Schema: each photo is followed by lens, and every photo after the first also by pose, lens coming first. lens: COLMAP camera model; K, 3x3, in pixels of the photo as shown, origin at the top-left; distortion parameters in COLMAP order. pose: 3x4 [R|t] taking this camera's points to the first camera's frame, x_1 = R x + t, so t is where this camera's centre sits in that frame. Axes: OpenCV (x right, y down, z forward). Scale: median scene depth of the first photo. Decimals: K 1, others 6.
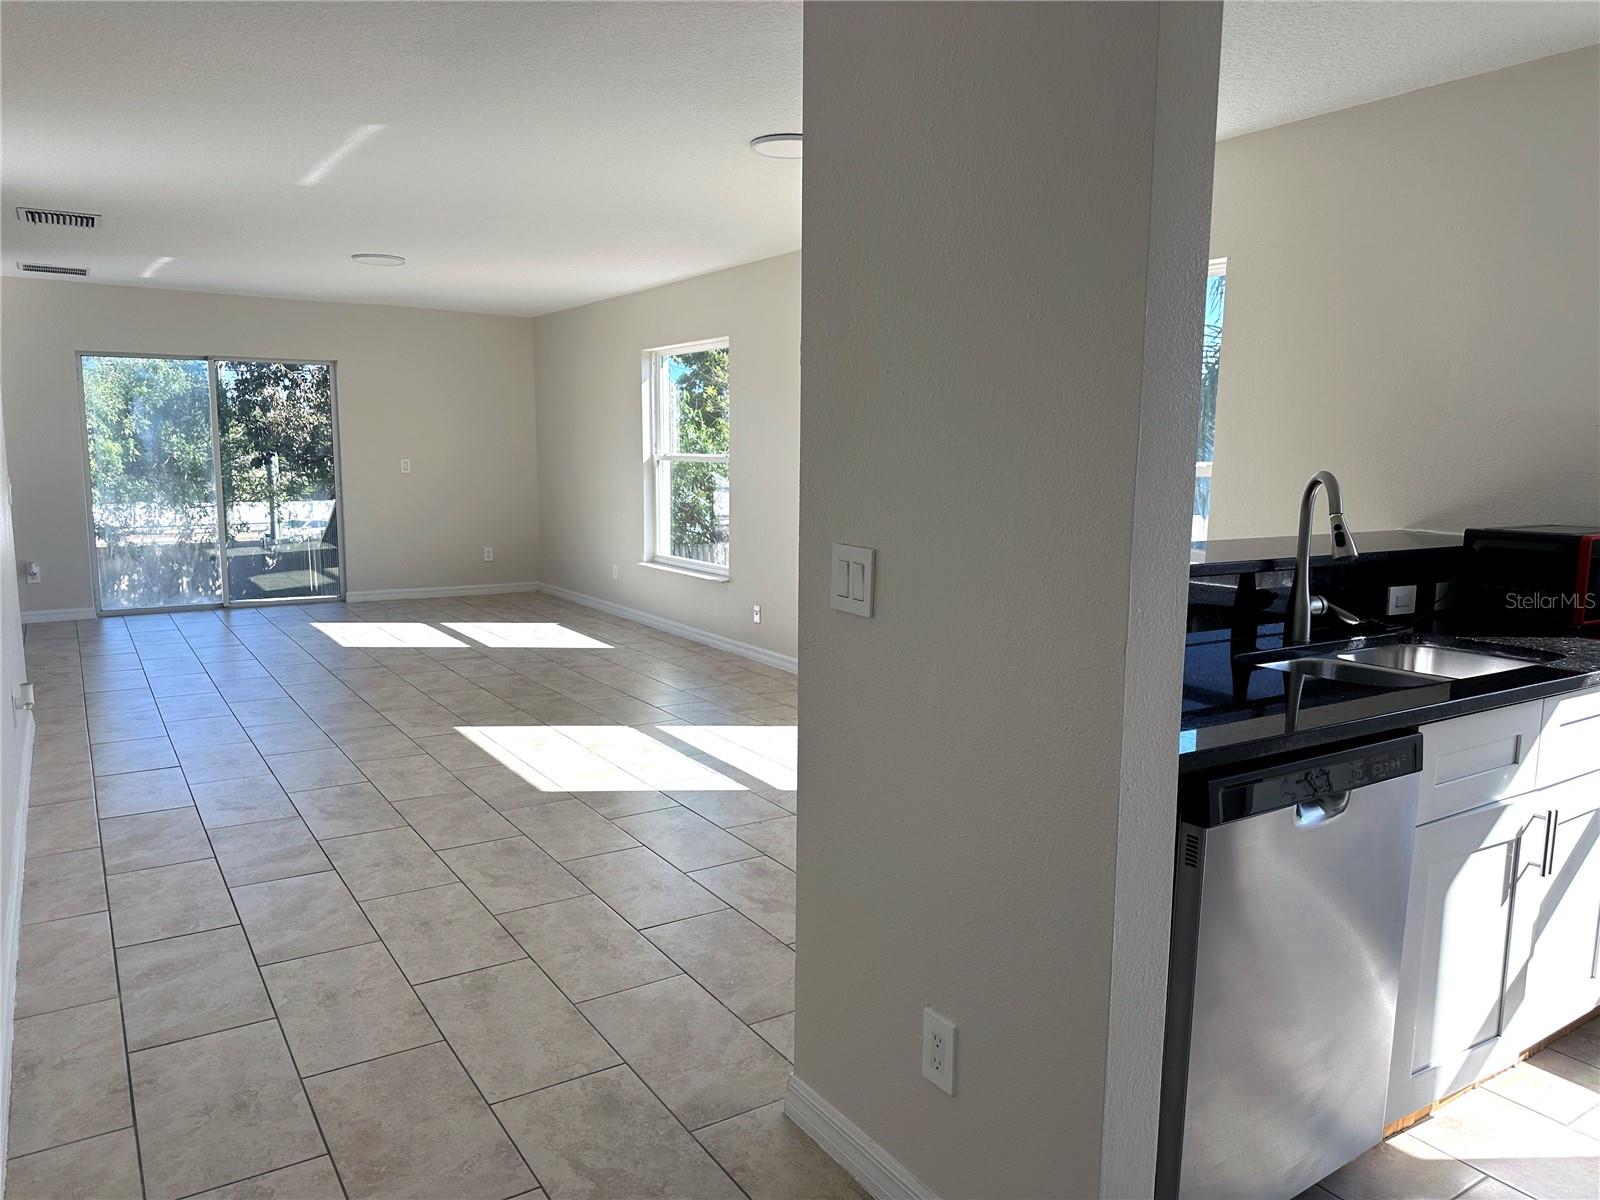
lens RADIAL K [[1121.5, 0, 800.0], [0, 1121.5, 600.0], [0, 0, 1]] dist [0.065363, -0.094587]
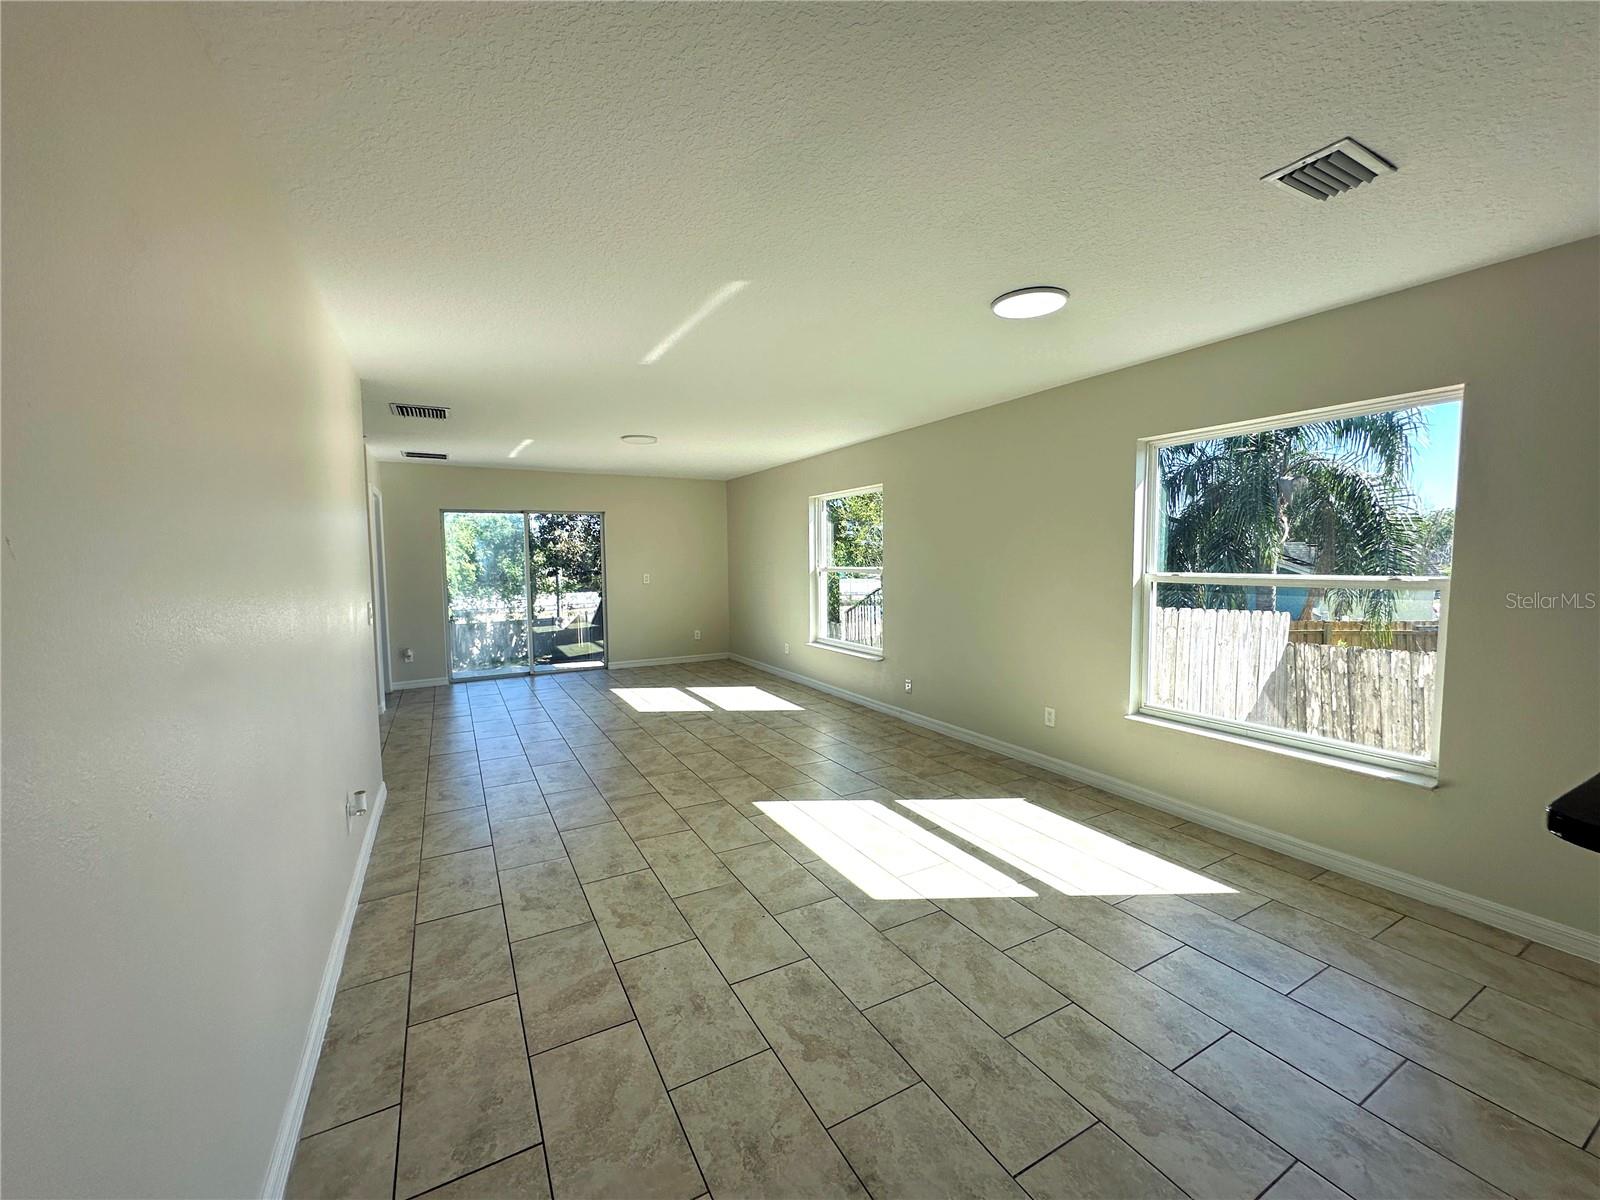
lens RADIAL K [[635.5, 0, 794.7], [0, 635.5, 598.7], [0, 0, 1]] dist [-0.000379, 0.000477]
pose [[0.997015, -0.014525, -0.075836, -0.097051], [0.009237, 0.997532, -0.069609, -0.034082], [0.076660, 0.068701, 0.994688, 0.188953]]
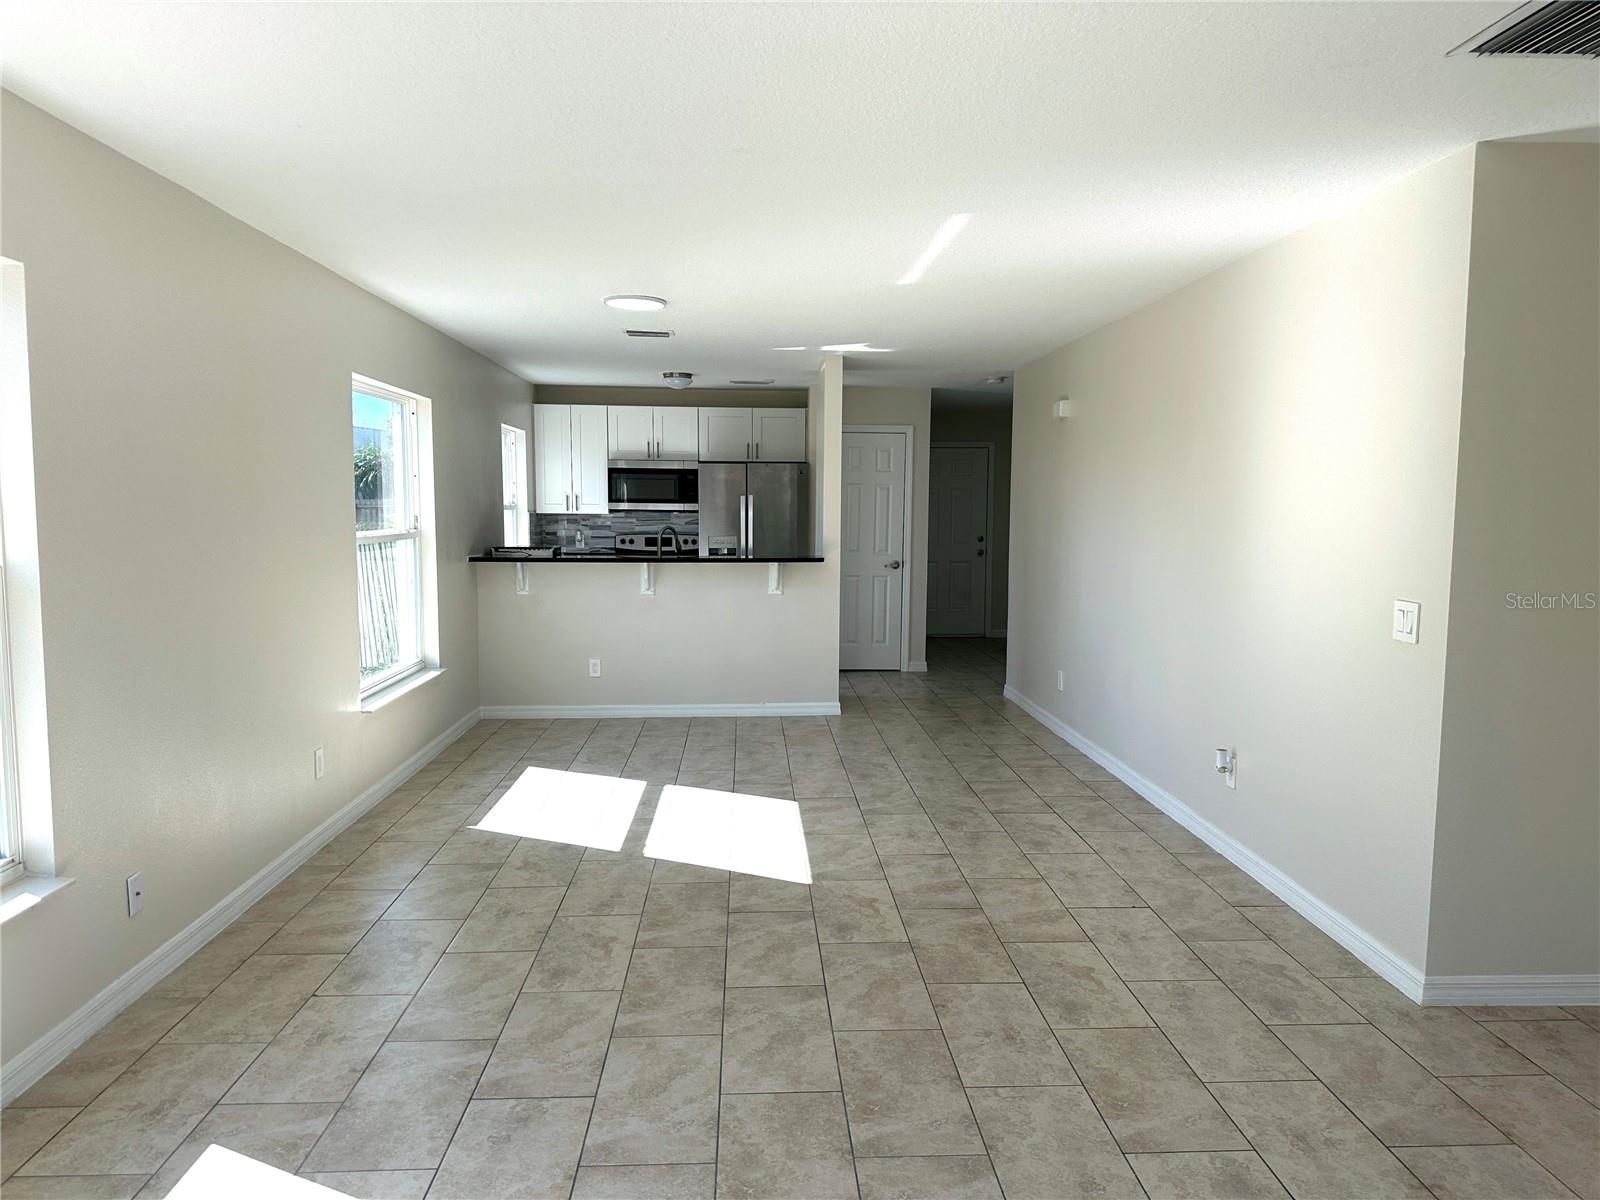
lens RADIAL K [[1121.0, 0, 800.0], [0, 1121.0, 600.0], [0, 0, 1]] dist [0.161596, -0.260344]
pose [[-0.863863, -0.058334, 0.500337, -0.429165], [0.054703, 0.976534, 0.208302, -0.161674], [-0.500747, 0.207315, -0.840400, 1.041307]]
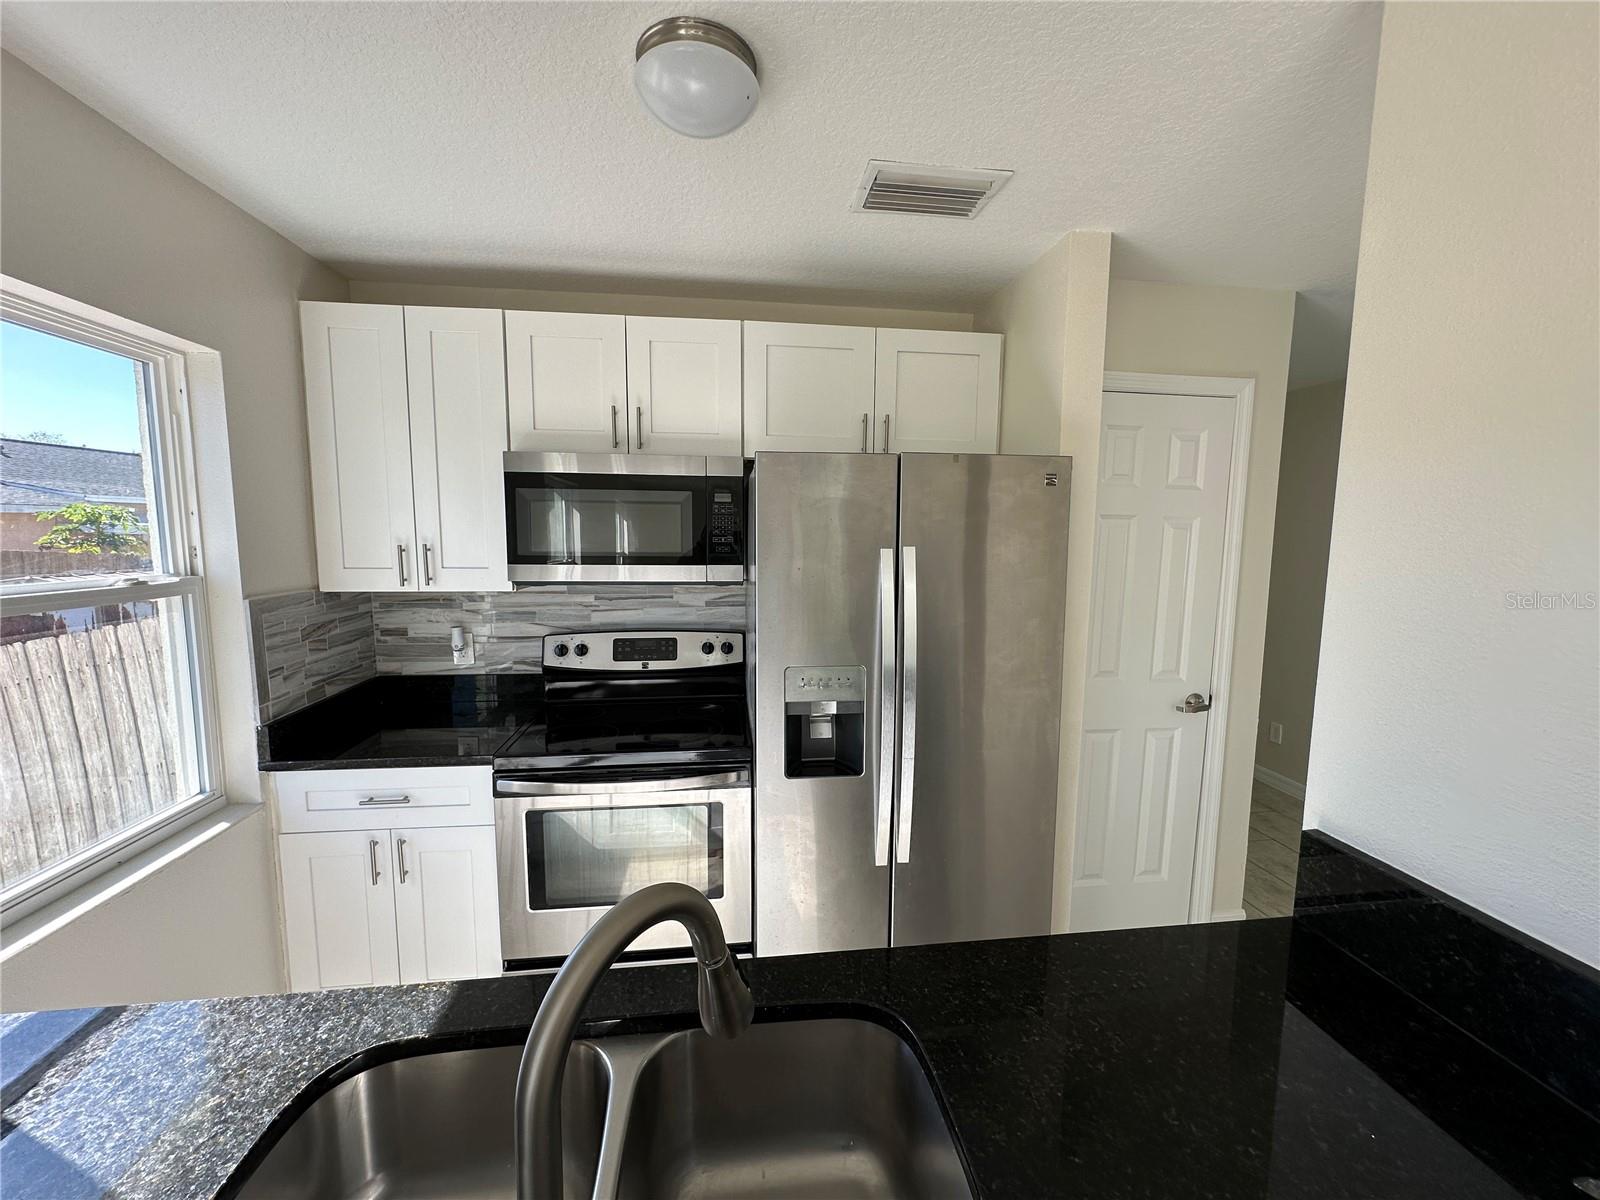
lens RADIAL K [[635.5, 0, 794.7], [0, 635.5, 598.7], [0, 0, 1]] dist [-0.000379, 0.000477]
pose [[-0.896538, -0.063458, 0.438399, 0.100375], [0.043527, 0.972276, 0.229750, -0.070479], [-0.440824, 0.225062, -0.868920, 0.336068]]
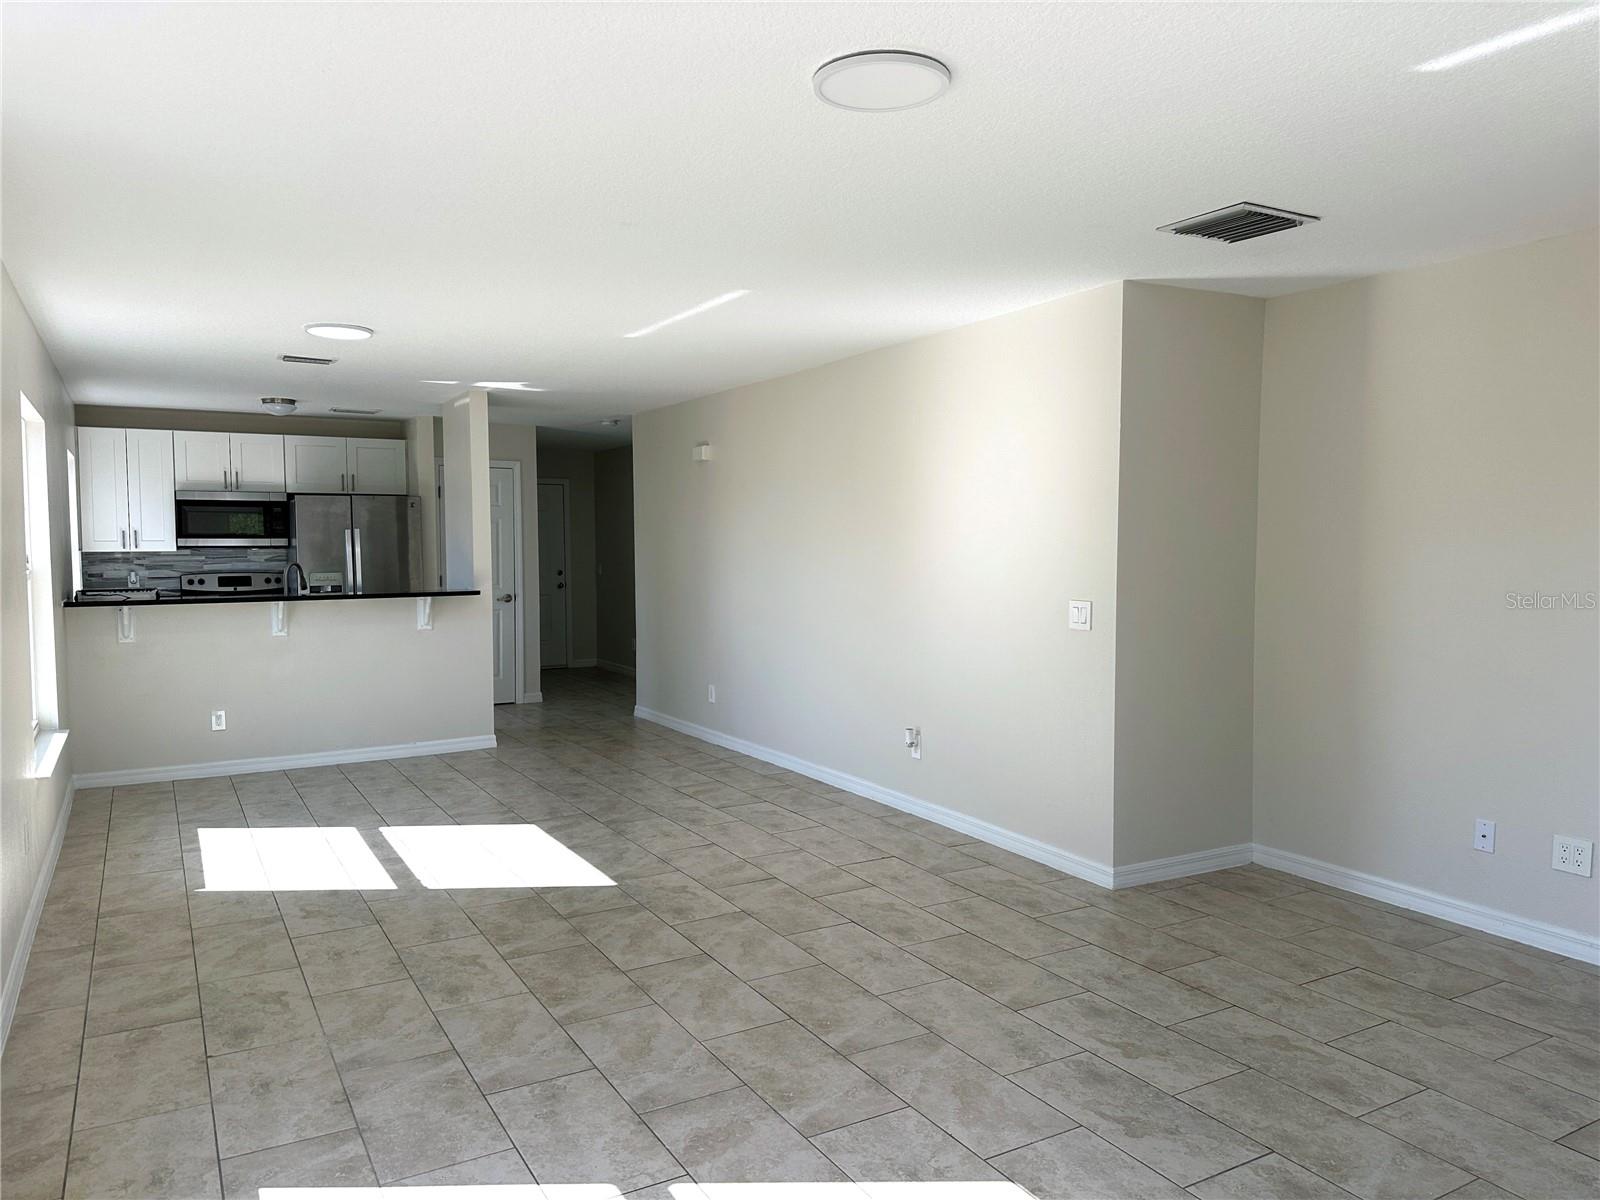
lens RADIAL K [[1121.0, 0, 800.0], [0, 1121.0, 600.0], [0, 0, 1]] dist [0.161596, -0.260344]
pose [[-0.998470, -0.009624, 0.054448, -0.302248], [0.000825, 0.982034, 0.188704, -0.170819], [-0.055286, 0.188460, -0.980523, 1.149502]]
